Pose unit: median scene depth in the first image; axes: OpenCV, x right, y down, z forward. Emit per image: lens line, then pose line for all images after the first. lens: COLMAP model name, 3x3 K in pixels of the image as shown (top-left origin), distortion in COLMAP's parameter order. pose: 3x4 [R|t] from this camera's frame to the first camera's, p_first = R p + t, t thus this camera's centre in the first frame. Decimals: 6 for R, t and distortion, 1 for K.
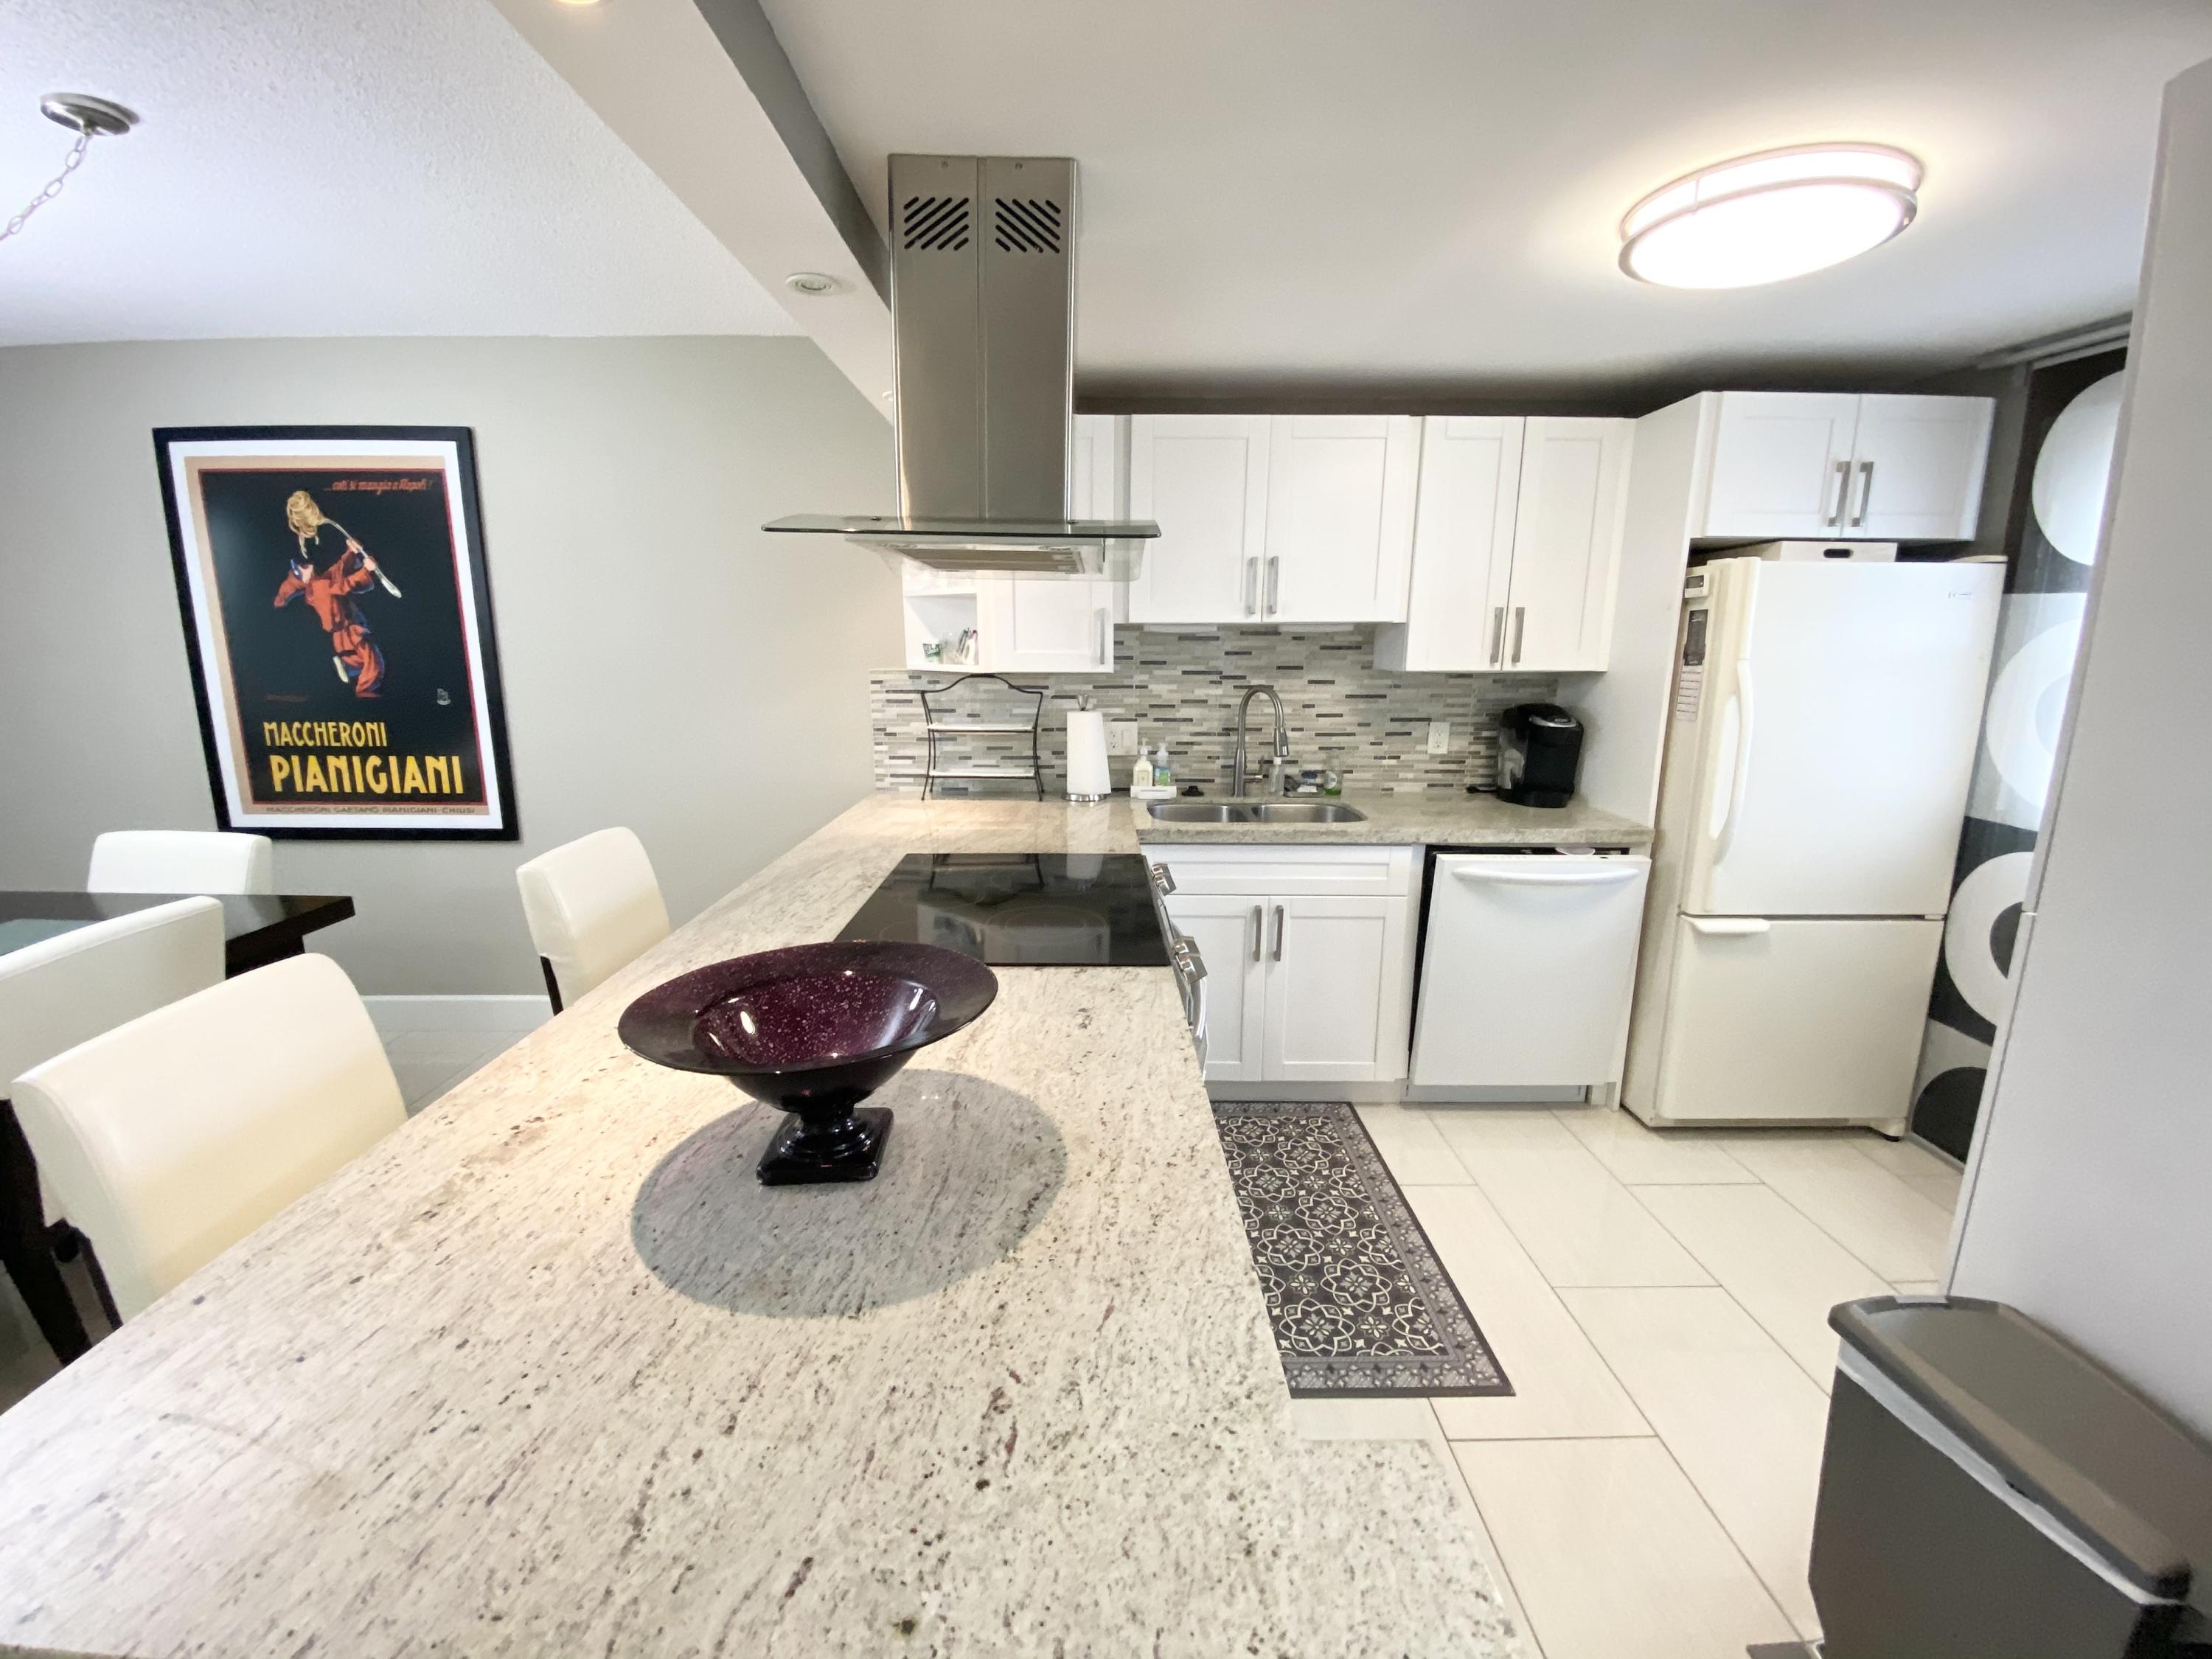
lens RADIAL K [[897.2, 0, 1098.4], [0, 897.2, 831.5], [0, 0, 1]] dist [0.034028, -0.027365]
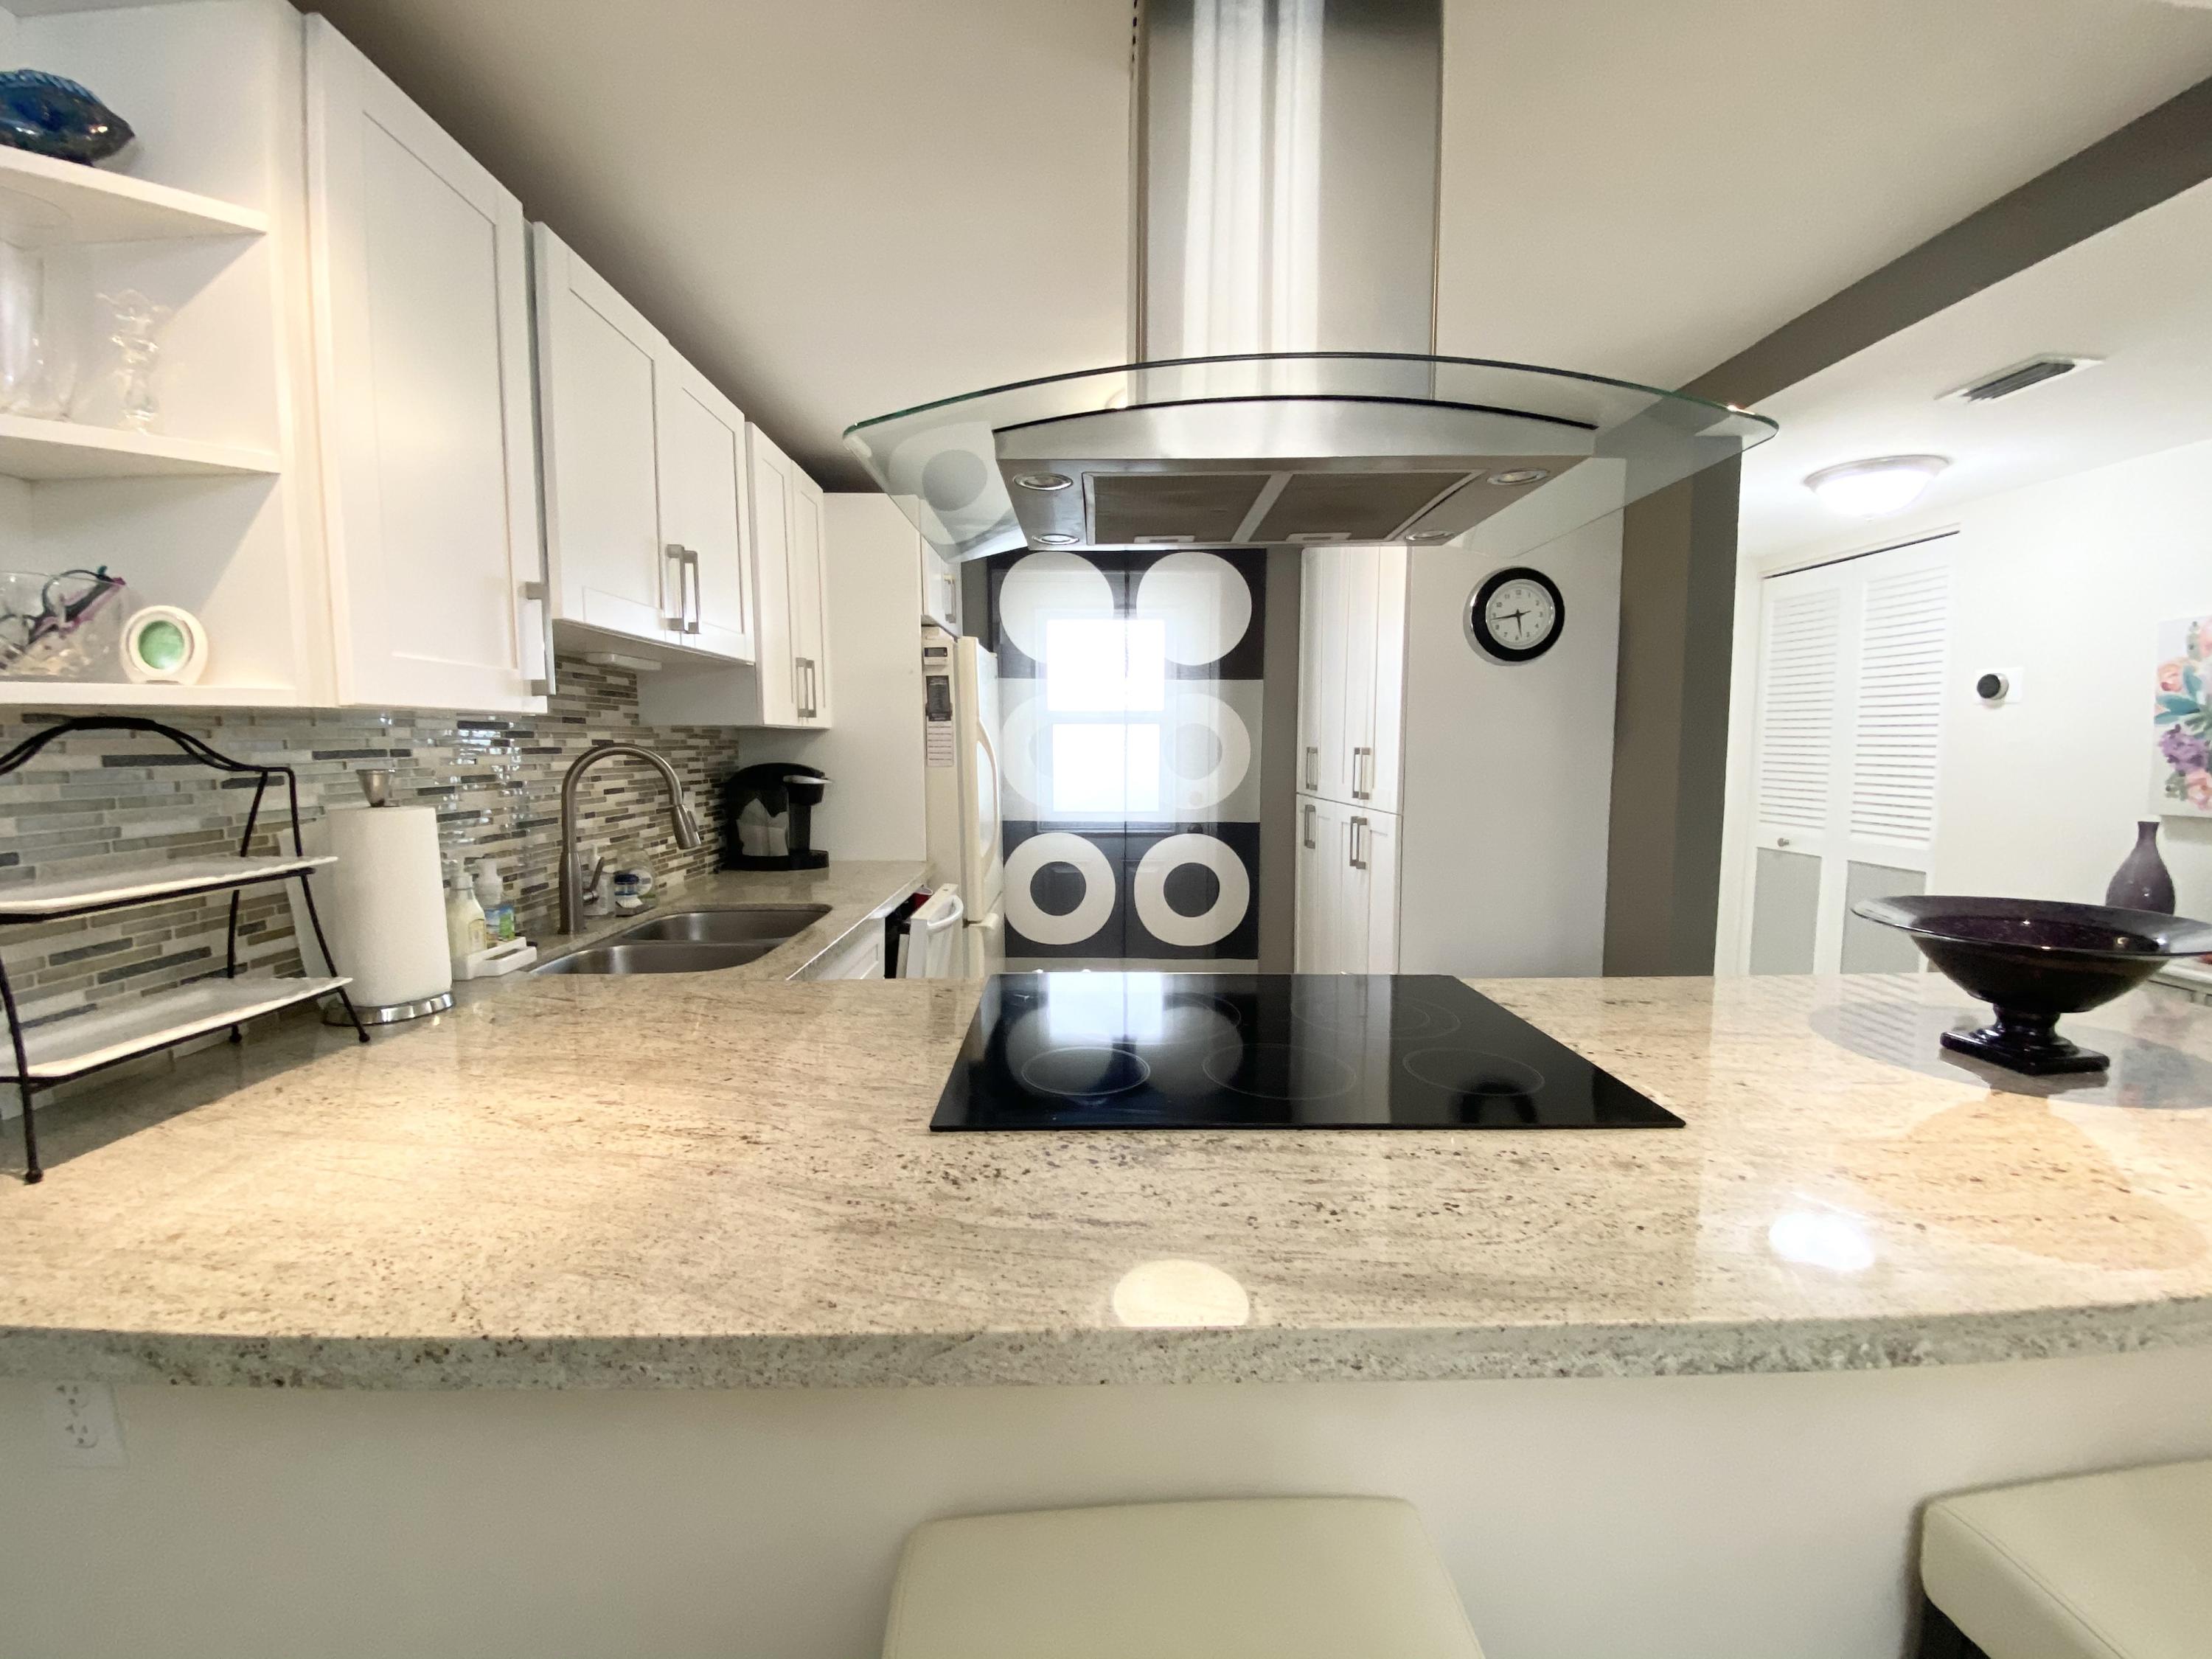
lens RADIAL K [[897.2, 0, 1098.4], [0, 897.2, 831.5], [0, 0, 1]] dist [0.034028, -0.027365]
pose [[0.010106, -0.100258, 0.994910, -0.474666], [0.209402, 0.973112, 0.095934, -0.098972], [-0.977777, 0.207367, 0.030828, 0.700436]]
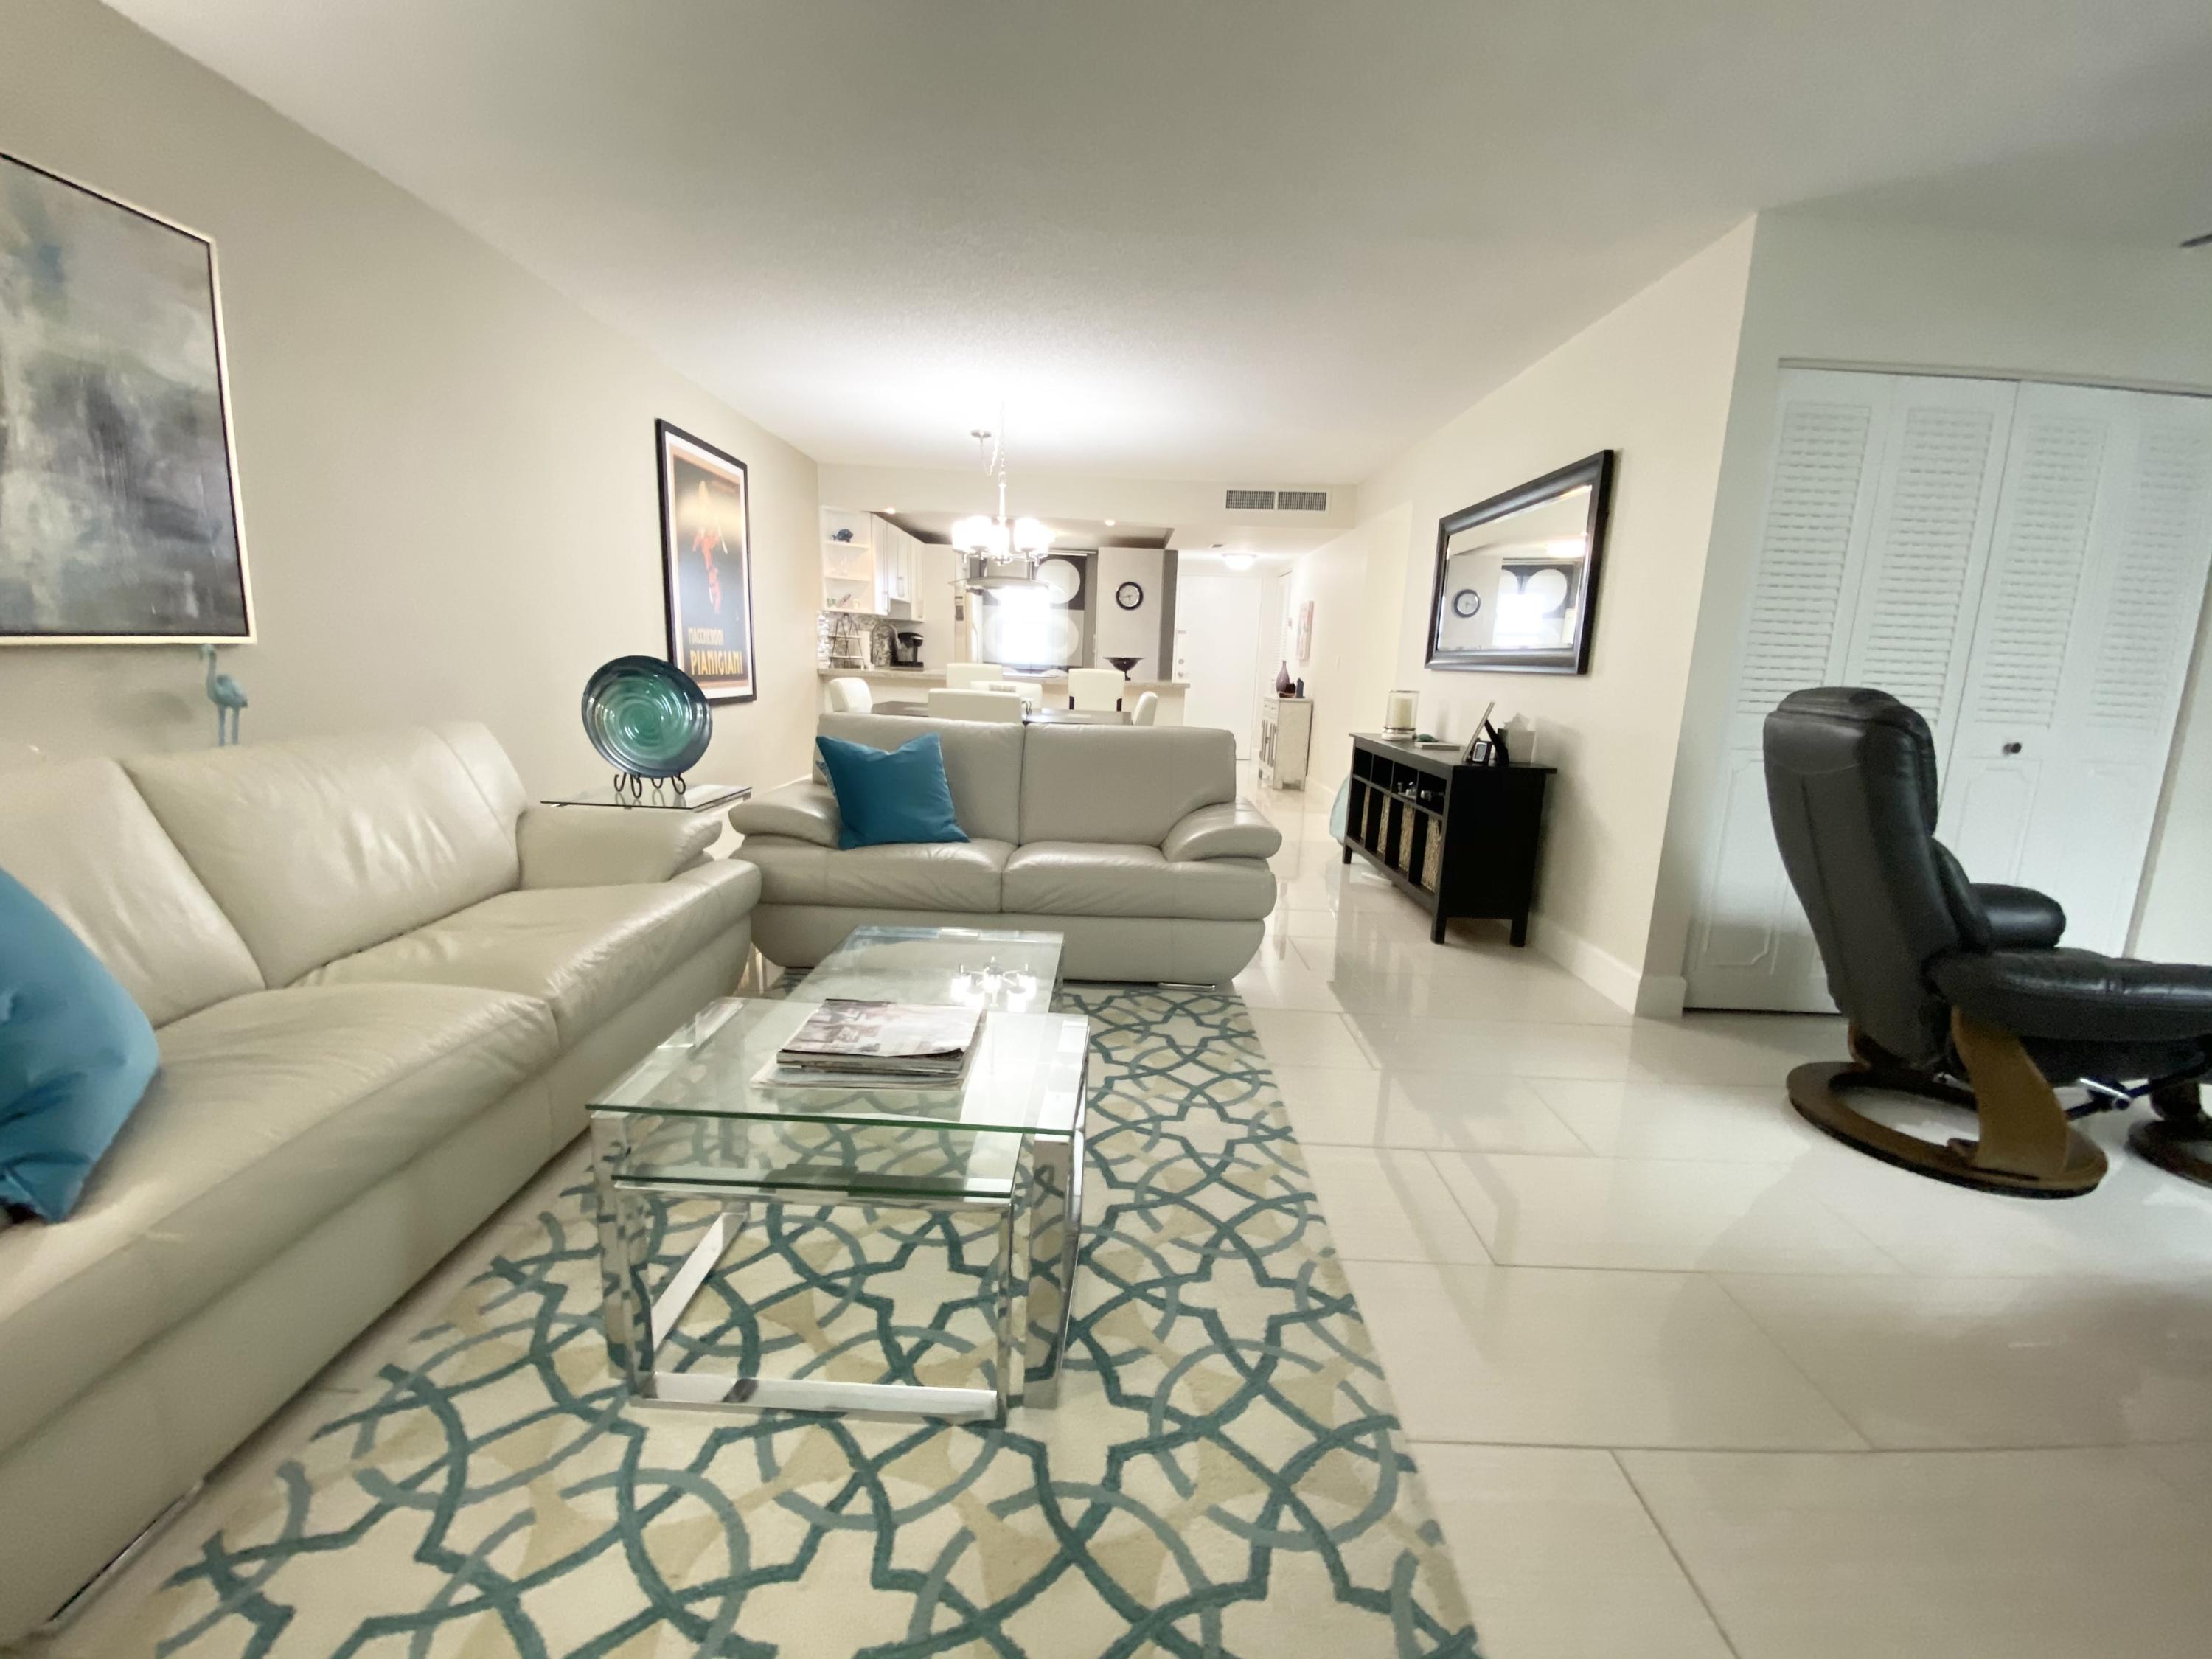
lens RADIAL K [[897.2, 0, 1098.4], [0, 897.2, 831.5], [0, 0, 1]] dist [0.034028, -0.027365]
pose [[0.034610, -0.196126, 0.979968, -2.654730], [0.169048, 0.967575, 0.187675, 0.043684], [-0.985000, 0.159166, 0.066643, 0.313310]]
